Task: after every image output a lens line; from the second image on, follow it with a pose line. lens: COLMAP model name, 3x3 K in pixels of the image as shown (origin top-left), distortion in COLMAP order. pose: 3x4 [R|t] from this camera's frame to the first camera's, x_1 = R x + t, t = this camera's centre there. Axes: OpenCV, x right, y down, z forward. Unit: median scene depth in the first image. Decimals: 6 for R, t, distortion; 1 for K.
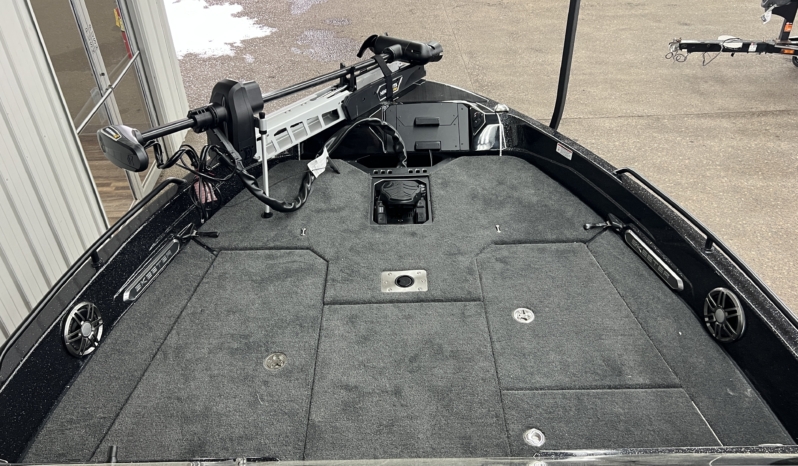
lens RADIAL K [[624.1, 0, 400.6], [0, 624.1, 233.9], [0, 0, 1]] dist [0.061273, -0.091654]
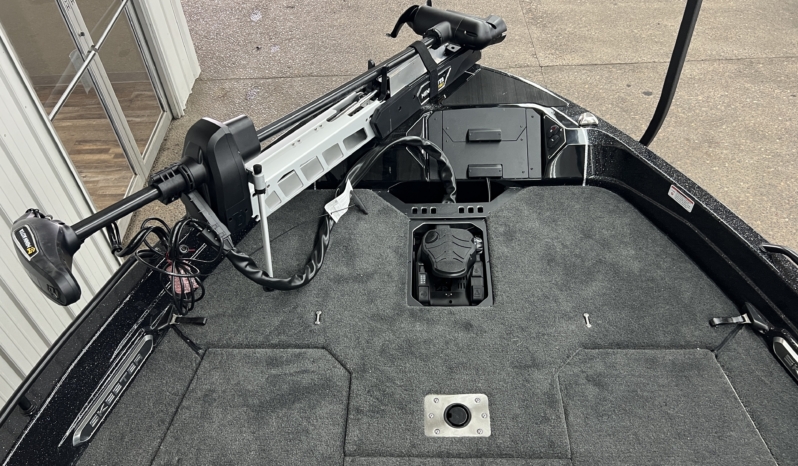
lens RADIAL K [[624.1, 0, 394.1], [0, 624.1, 233.3], [0, 0, 1]] dist [0.061273, -0.091654]
pose [[0.998308, 0.013663, -0.056511, -0.026106], [-0.004642, 0.987623, 0.156779, -0.223313], [0.057954, -0.156252, 0.986016, 0.296750]]
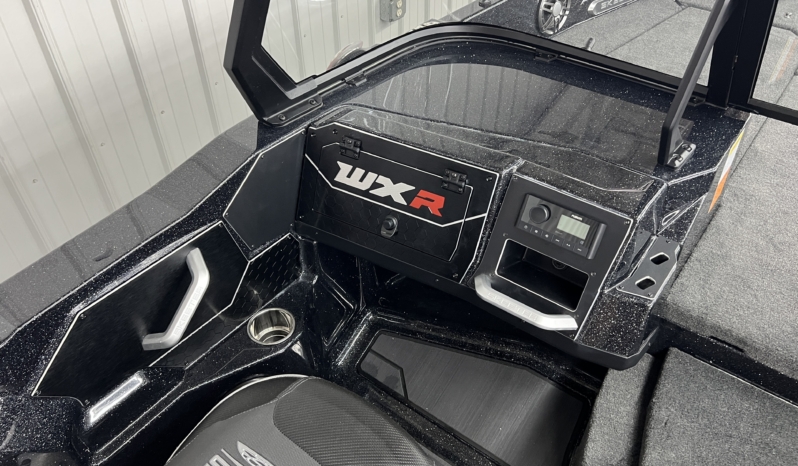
lens RADIAL K [[624.1, 0, 394.2], [0, 624.1, 235.5], [0, 0, 1]] dist [0.061273, -0.091654]
pose [[0.785292, 0.416235, -0.458328, -0.057360], [-0.365616, 0.909189, 0.199246, 0.308775], [0.499640, 0.011106, 0.866162, -0.036703]]
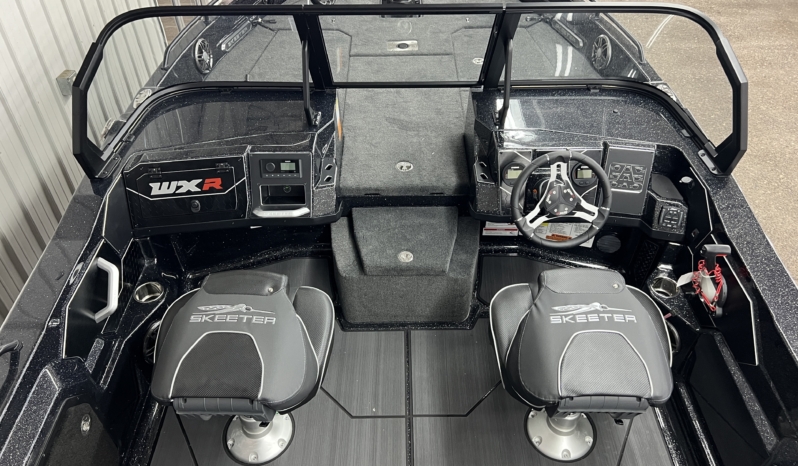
lens RADIAL K [[624.1, 0, 395.1], [0, 624.1, 234.4], [0, 0, 1]] dist [0.061273, -0.091654]
pose [[0.999906, 0.013403, -0.002829, -0.002023], [-0.013060, 0.995079, 0.098216, 0.352653], [0.004131, -0.098170, 0.995161, -0.516076]]
